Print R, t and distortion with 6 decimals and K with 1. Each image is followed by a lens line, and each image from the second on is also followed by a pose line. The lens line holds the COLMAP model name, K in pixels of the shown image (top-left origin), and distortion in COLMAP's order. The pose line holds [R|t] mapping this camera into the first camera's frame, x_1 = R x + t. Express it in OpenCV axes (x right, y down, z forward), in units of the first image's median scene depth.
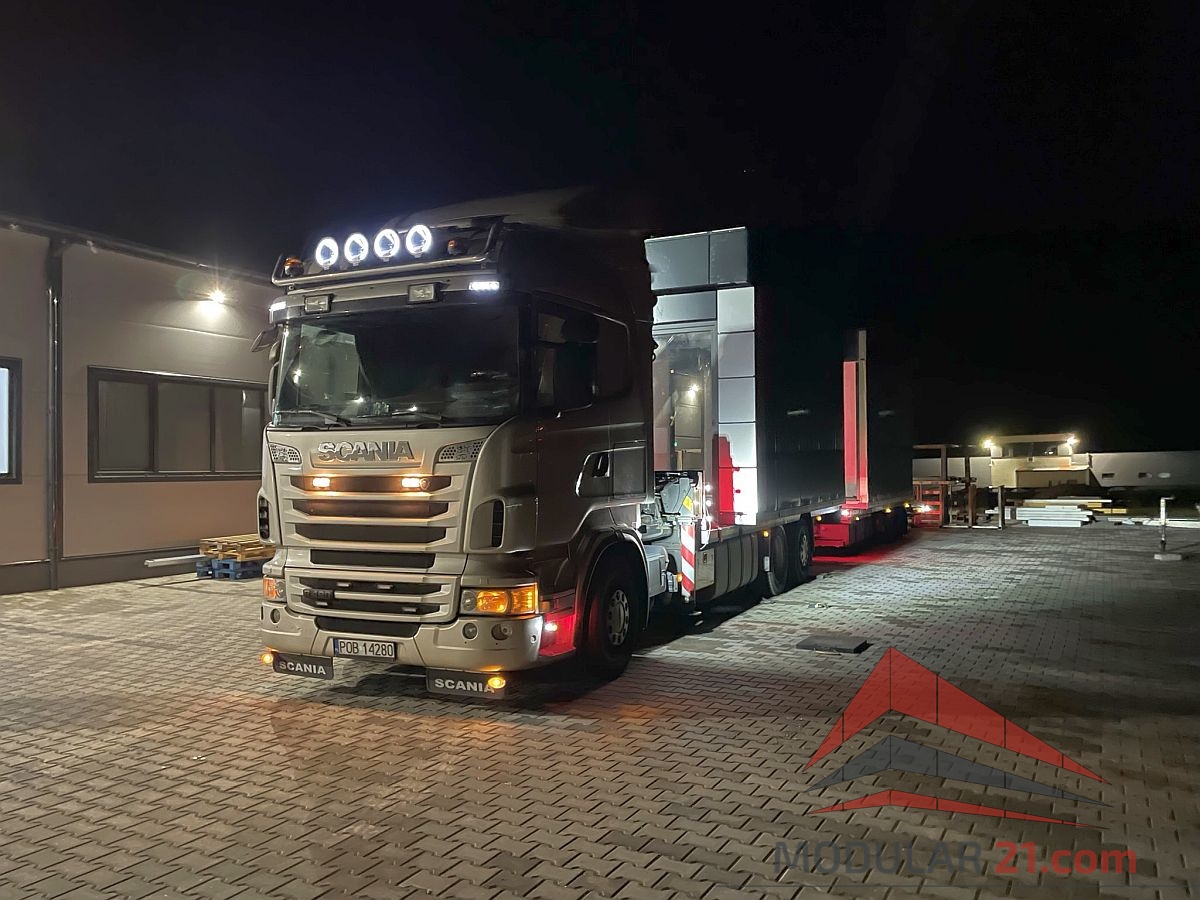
lens RADIAL K [[911.7, 0, 604.1], [0, 911.7, 447.4], [0, 0, 1]] dist [0.089365, -0.125558]
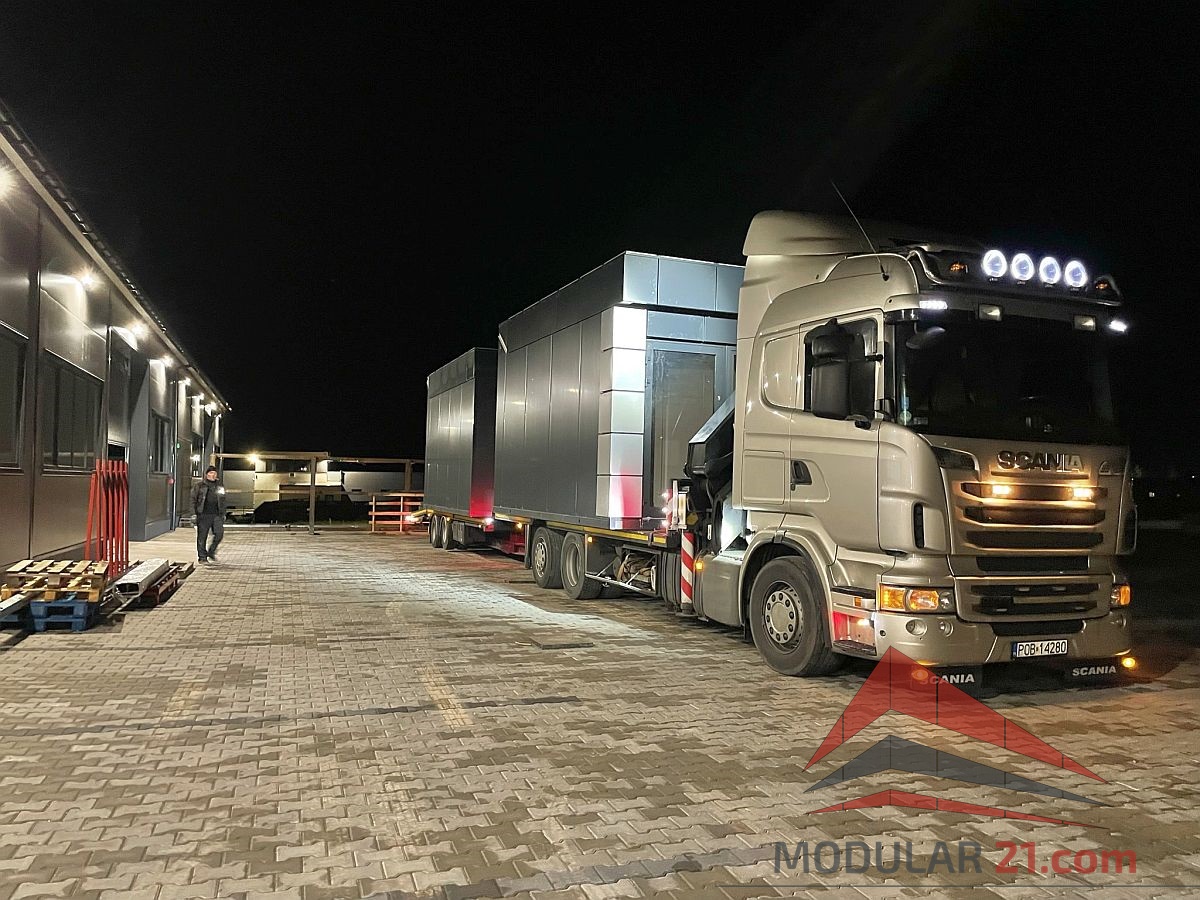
lens RADIAL K [[918.5, 0, 599.8], [0, 918.5, 457.6], [0, 0, 1]] dist [0.027342, 0.001460]
pose [[0.672784, 0.048958, 0.738217, -1.358381], [-0.045912, 0.998648, -0.024387, 0.047155], [-0.738413, -0.017486, 0.674122, 0.642110]]
